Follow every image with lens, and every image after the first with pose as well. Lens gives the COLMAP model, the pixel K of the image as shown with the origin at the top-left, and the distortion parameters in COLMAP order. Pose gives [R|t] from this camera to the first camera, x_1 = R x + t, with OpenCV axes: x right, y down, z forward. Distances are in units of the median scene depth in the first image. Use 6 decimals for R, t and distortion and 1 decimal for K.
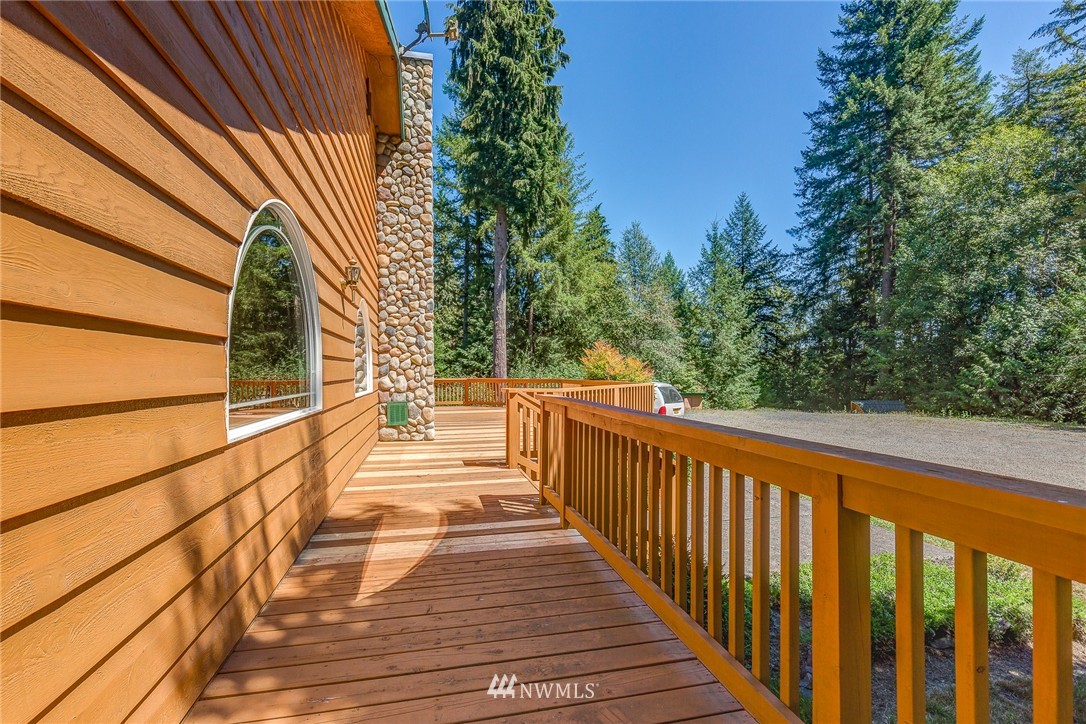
lens RADIAL K [[500.3, 0, 542.5], [0, 500.3, 367.9], [0, 0, 1]] dist [0.007226, -0.000638]
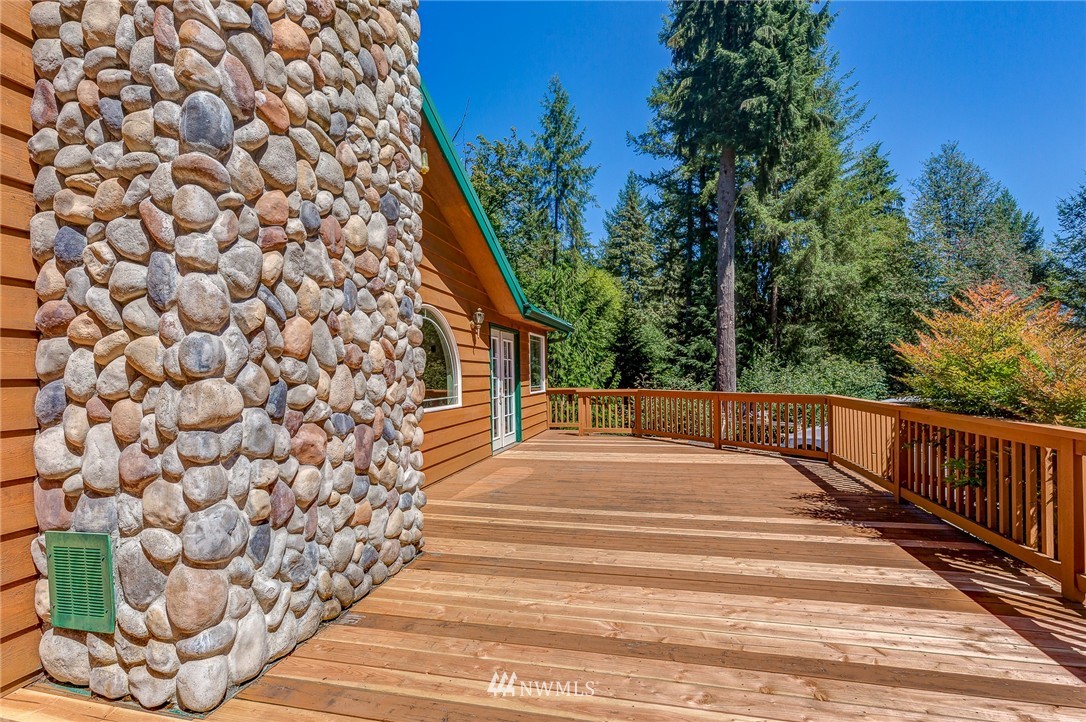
lens RADIAL K [[500.3, 0, 540.9], [0, 500.3, 371.6], [0, 0, 1]] dist [0.007226, -0.000638]
pose [[0.891759, -0.008524, -0.452431, 0.004577], [0.012551, 0.999904, 0.005901, -0.002196], [0.452337, -0.010941, 0.891780, 0.204547]]
